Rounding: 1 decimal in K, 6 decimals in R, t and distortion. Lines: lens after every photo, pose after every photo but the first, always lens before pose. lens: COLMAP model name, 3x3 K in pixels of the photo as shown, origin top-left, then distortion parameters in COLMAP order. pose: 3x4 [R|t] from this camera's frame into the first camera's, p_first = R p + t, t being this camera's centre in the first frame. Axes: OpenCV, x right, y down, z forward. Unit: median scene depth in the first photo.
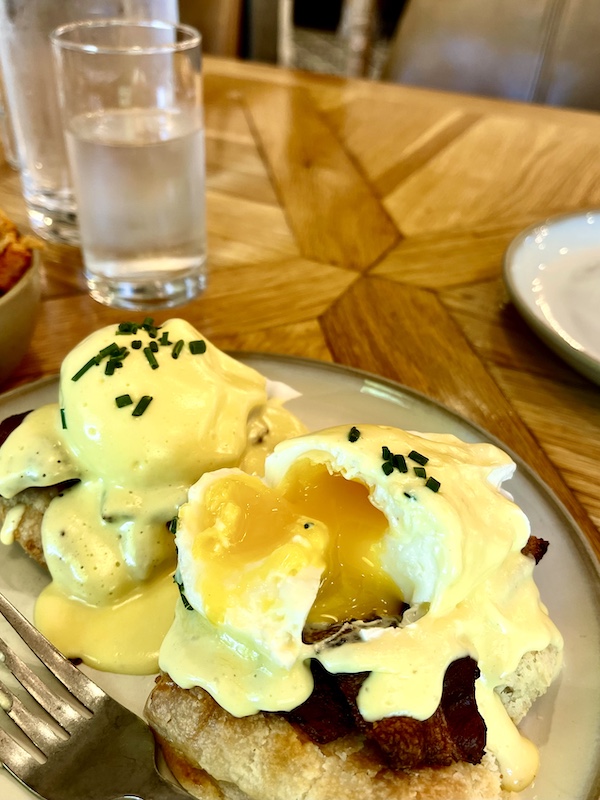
lens RADIAL K [[584.8, 0, 300.0], [0, 584.8, 400.0], [0, 0, 1]] dist [0.007478, 0.000954]
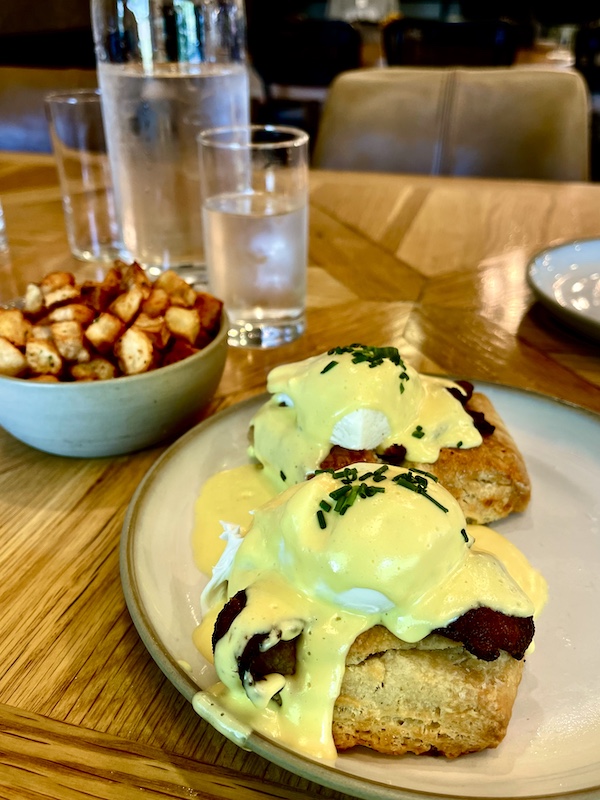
lens RADIAL K [[584.8, 0, 300.0], [0, 584.8, 400.0], [0, 0, 1]] dist [0.007478, 0.000954]
pose [[0.975209, -0.138432, 0.172637, -0.371332], [0.161145, 0.978943, -0.125308, 0.097241], [-0.151655, 0.150021, 0.976982, -0.146016]]
